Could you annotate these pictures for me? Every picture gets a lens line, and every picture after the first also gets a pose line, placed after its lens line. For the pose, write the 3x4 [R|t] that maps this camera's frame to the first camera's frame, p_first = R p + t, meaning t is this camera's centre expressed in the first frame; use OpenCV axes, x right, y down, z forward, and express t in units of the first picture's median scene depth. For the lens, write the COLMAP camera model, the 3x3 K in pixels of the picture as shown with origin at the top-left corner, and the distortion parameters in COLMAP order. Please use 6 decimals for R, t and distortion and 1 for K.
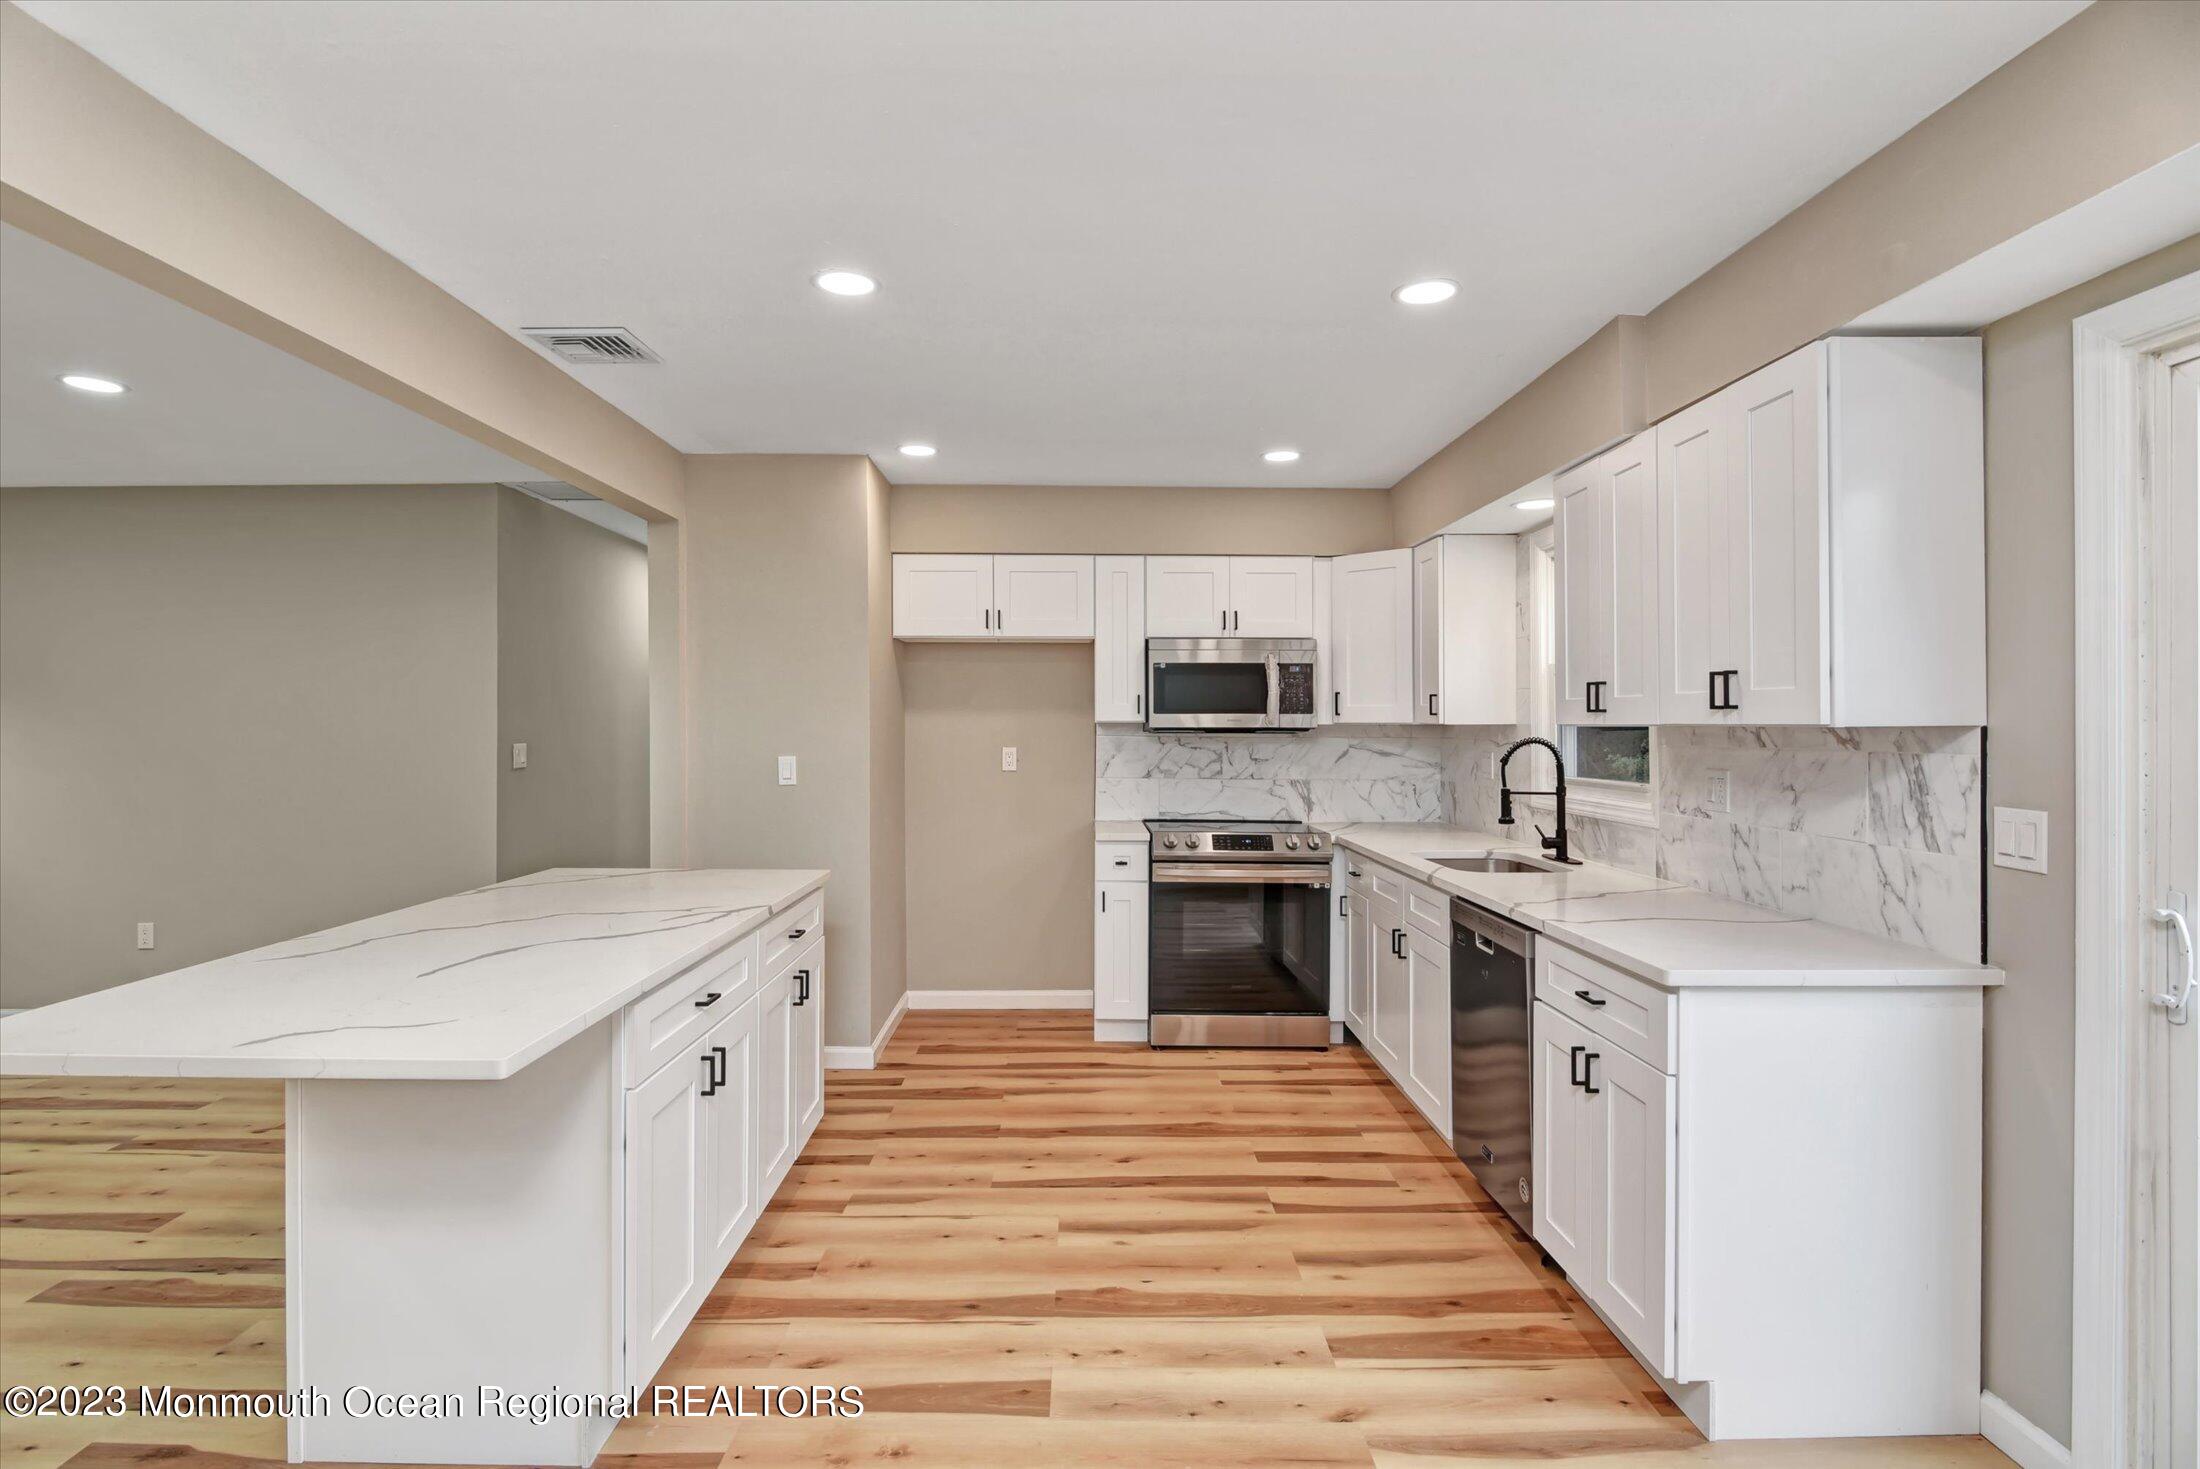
lens RADIAL K [[1099.8, 0, 1089.7], [0, 1099.8, 712.1], [0, 0, 1]] dist [-0.000685, -0.008133]
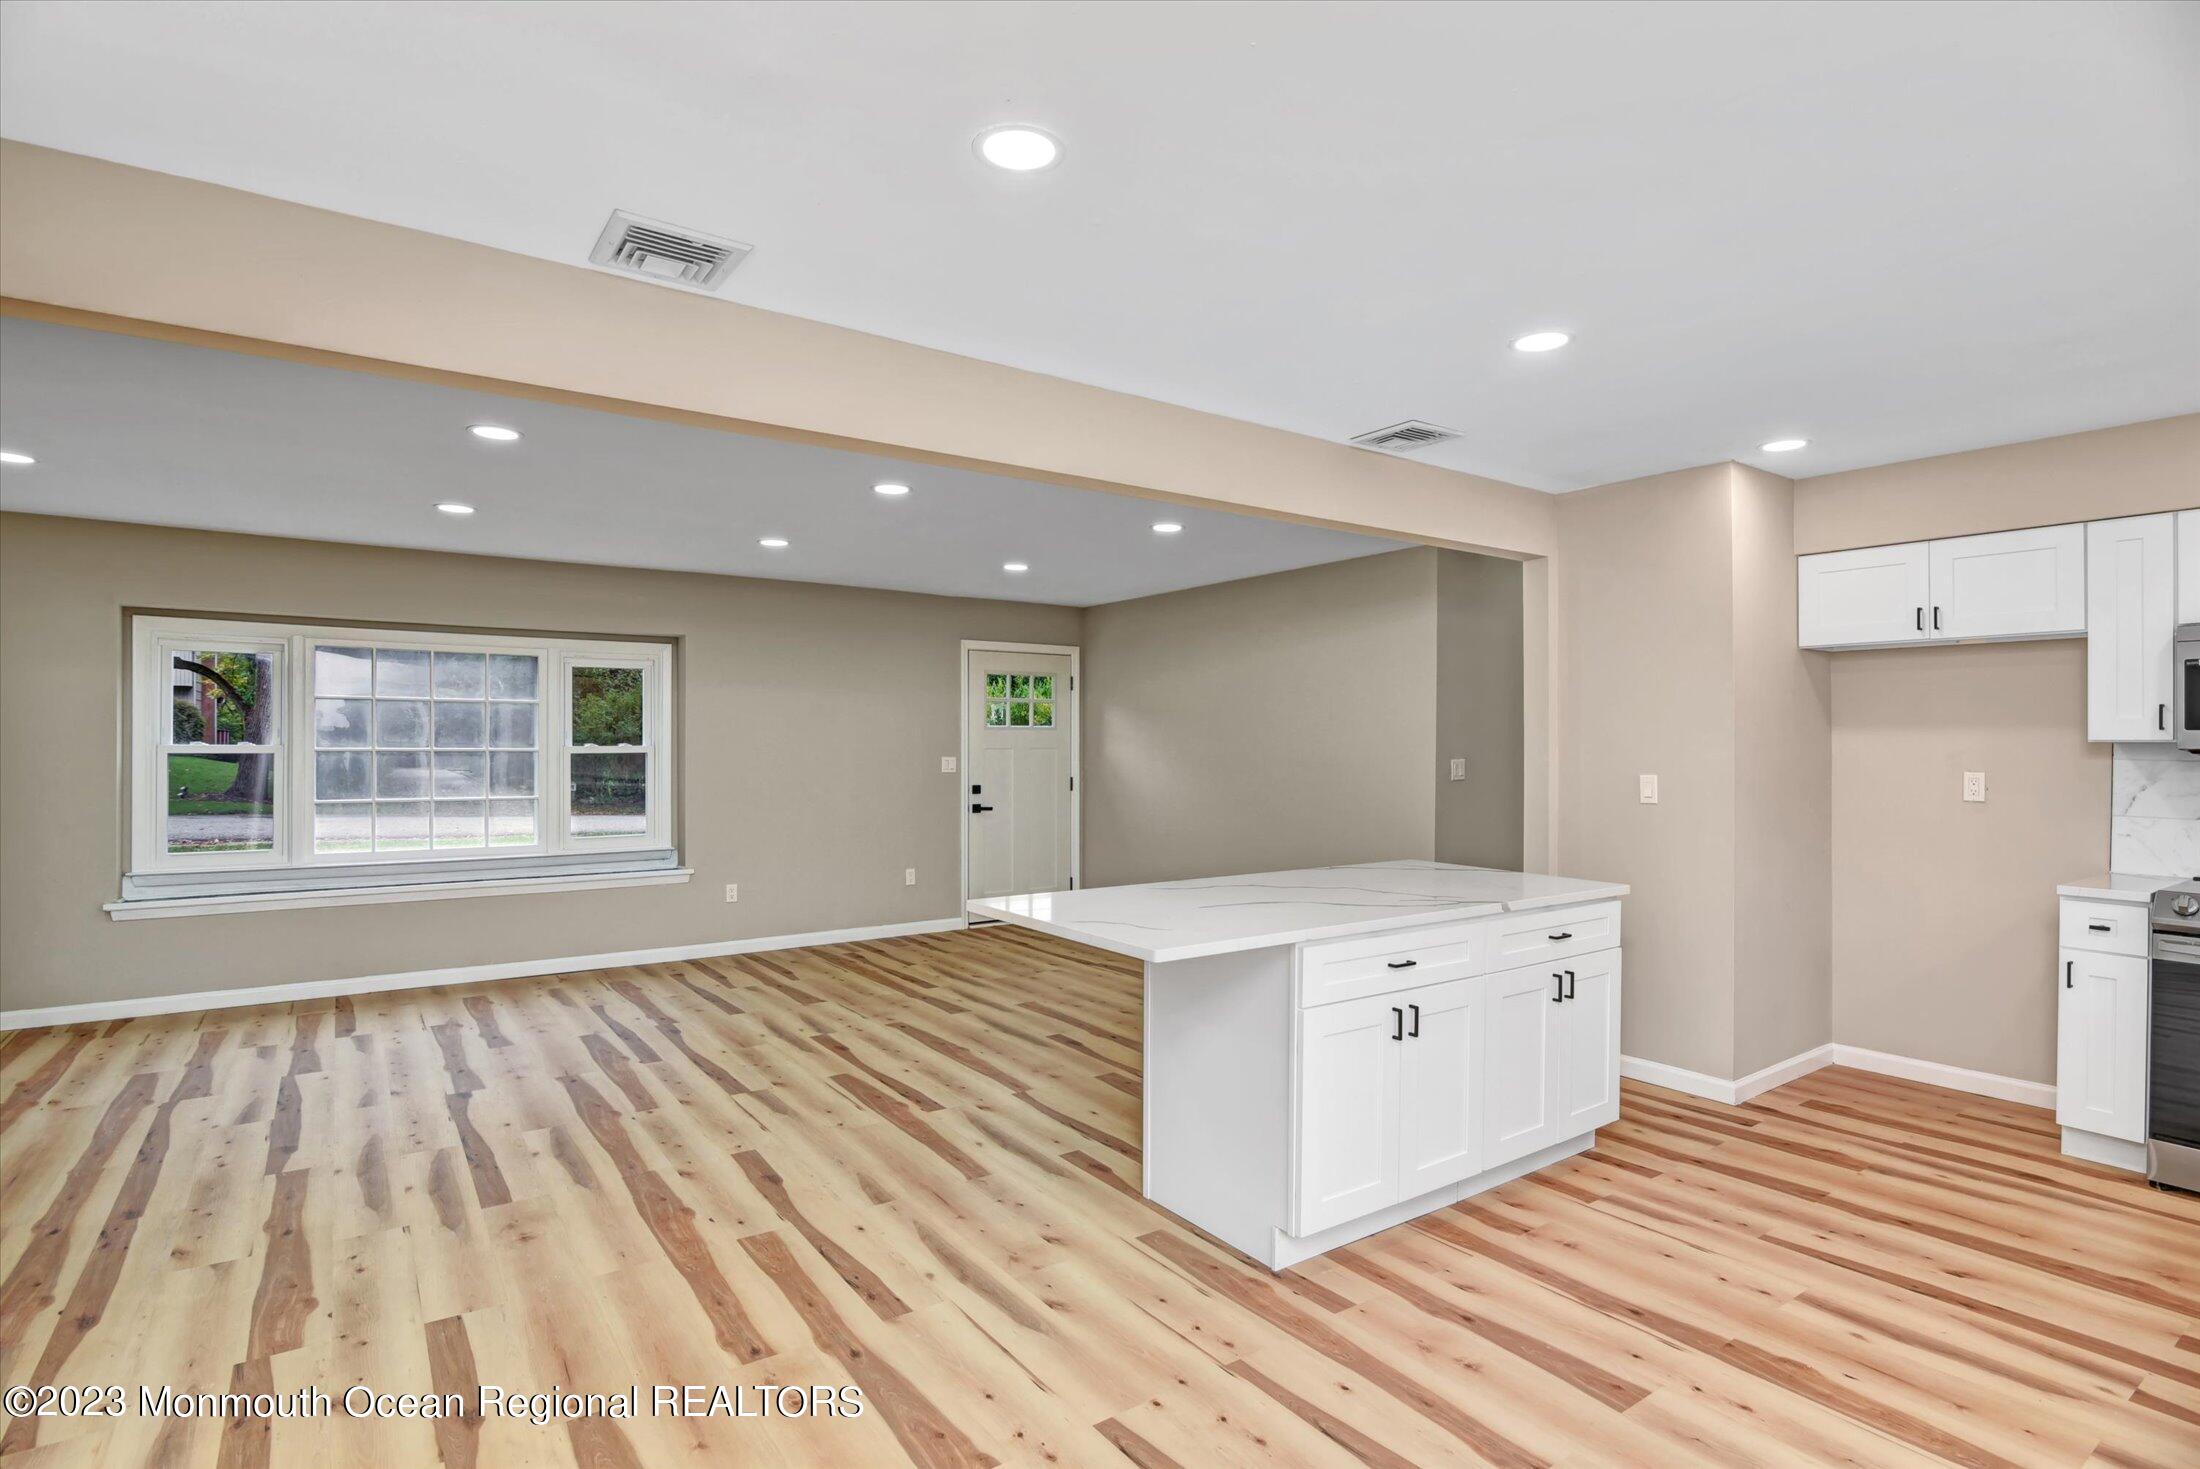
lens RADIAL K [[1101.6, 0, 1088.4], [0, 1101.6, 735.9], [0, 0, 1]] dist [-0.009988, -0.000541]
pose [[0.564809, -0.004295, -0.825210, 0.293822], [0.008179, 0.999966, 0.000394, -0.000550], [0.825181, -0.006972, 0.564826, 0.003884]]
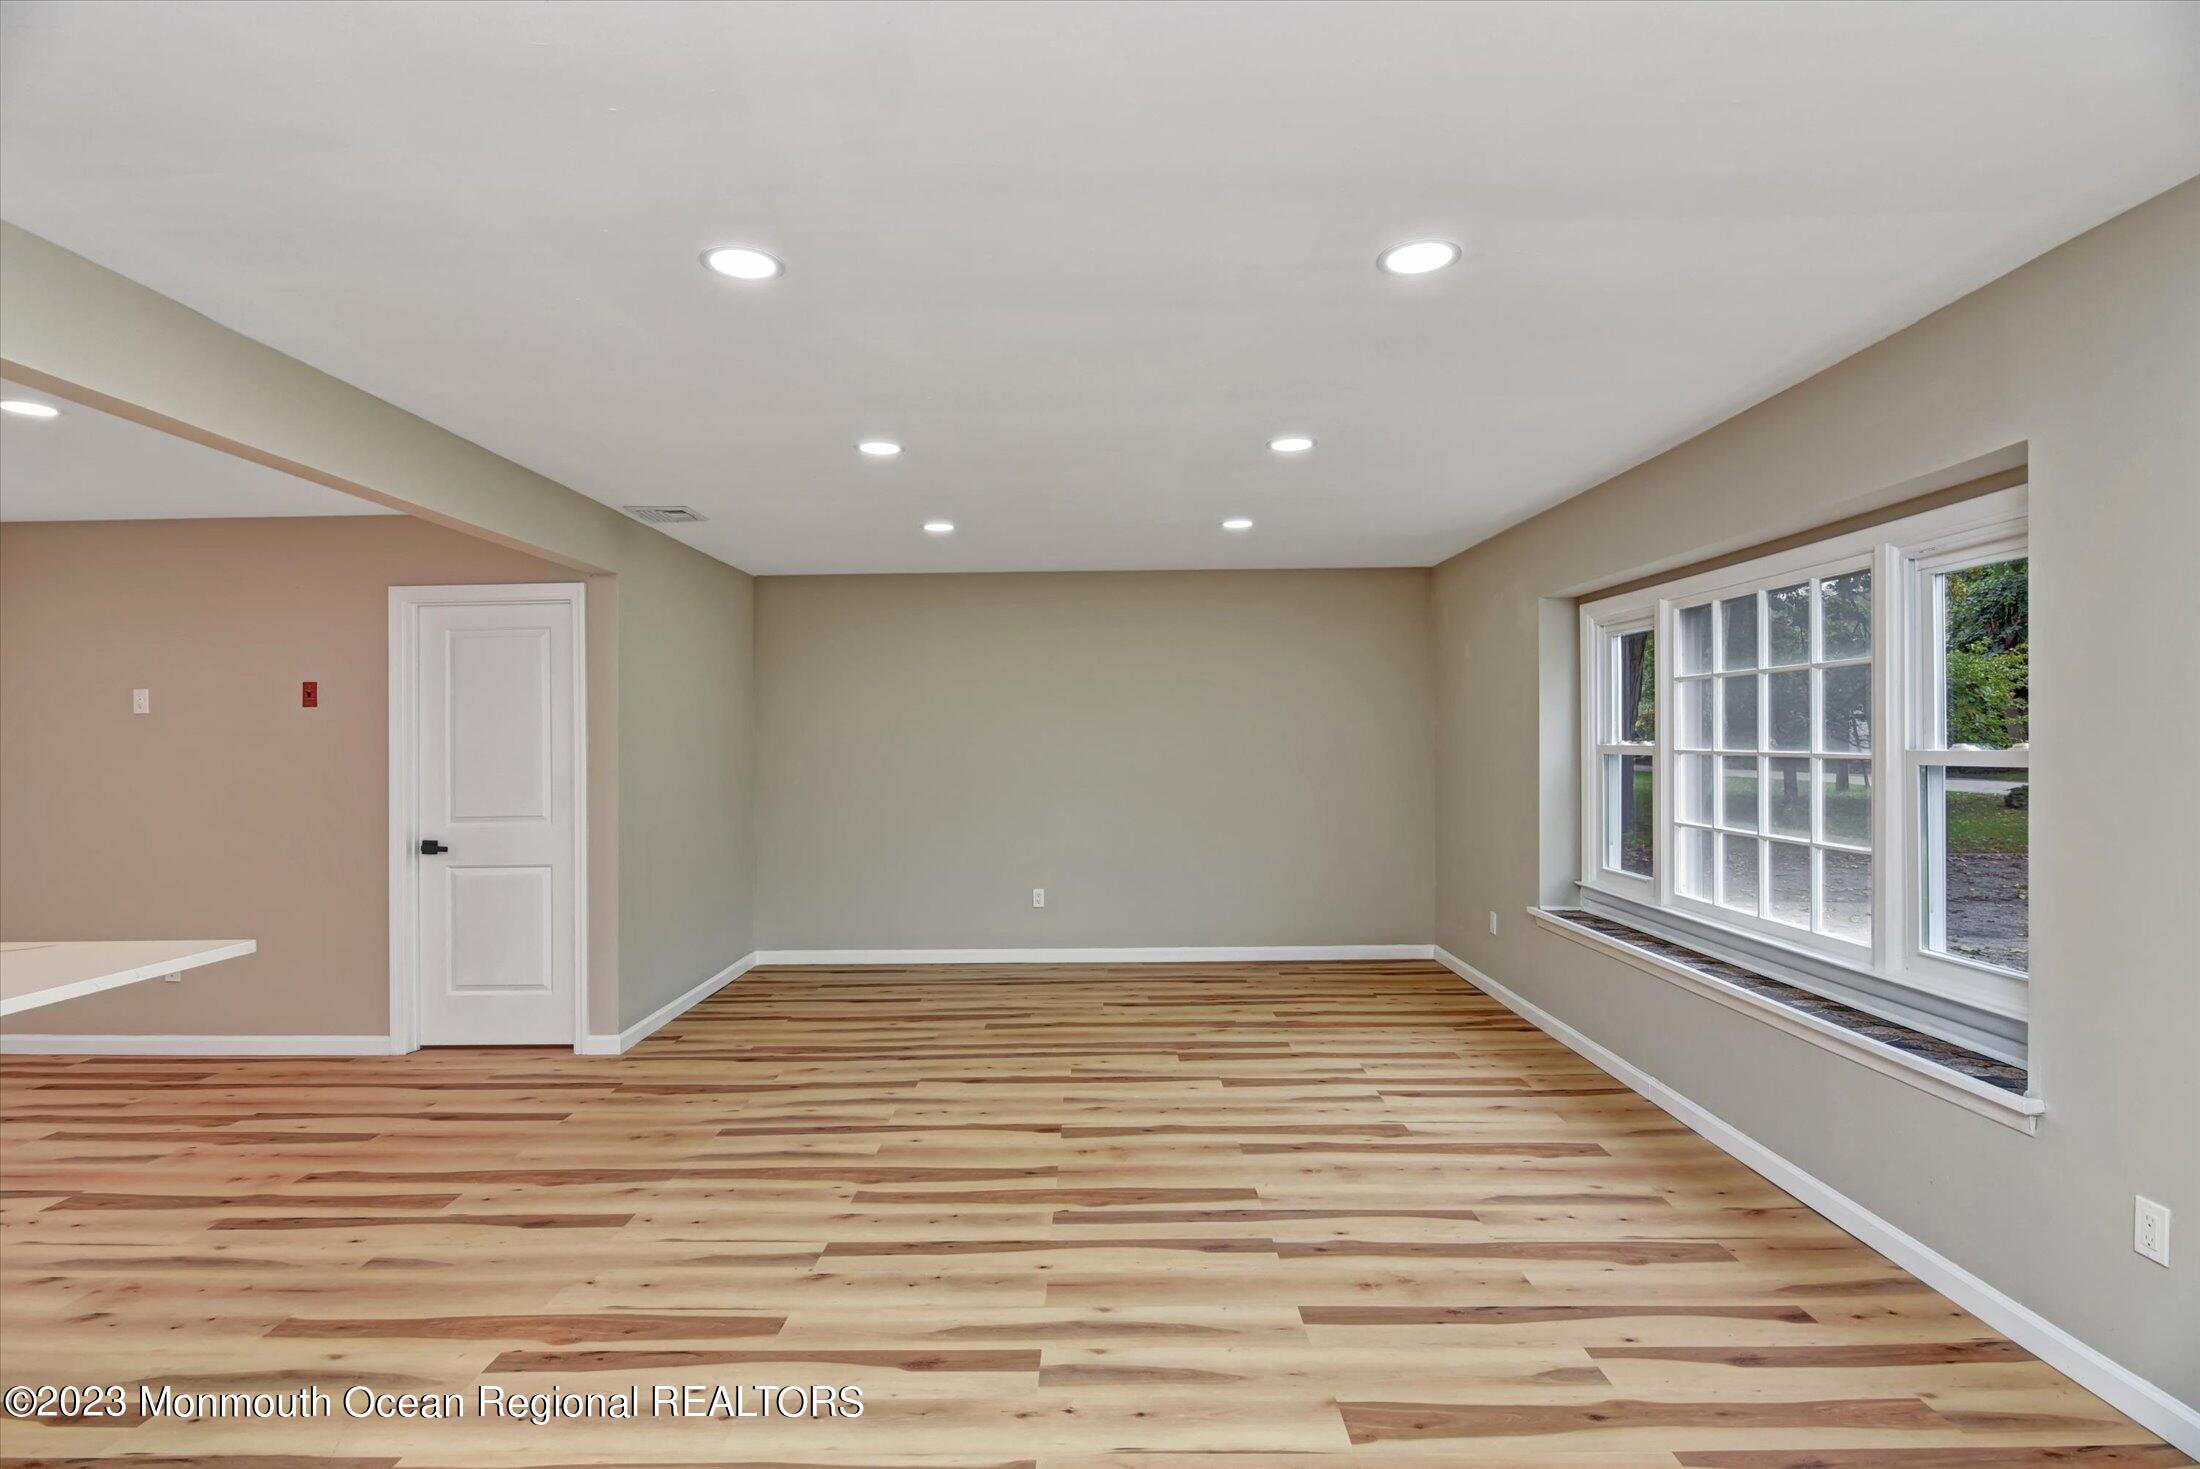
lens RADIAL K [[1088.7, 0, 1105.8], [0, 1088.7, 735.1], [0, 0, 1]] dist [-0.012061, -0.000222]
pose [[-0.999892, 0.009086, 0.011581, -0.968145], [0.008884, 0.999810, -0.017344, 0.008327], [-0.011737, -0.017239, -0.999783, 1.056839]]
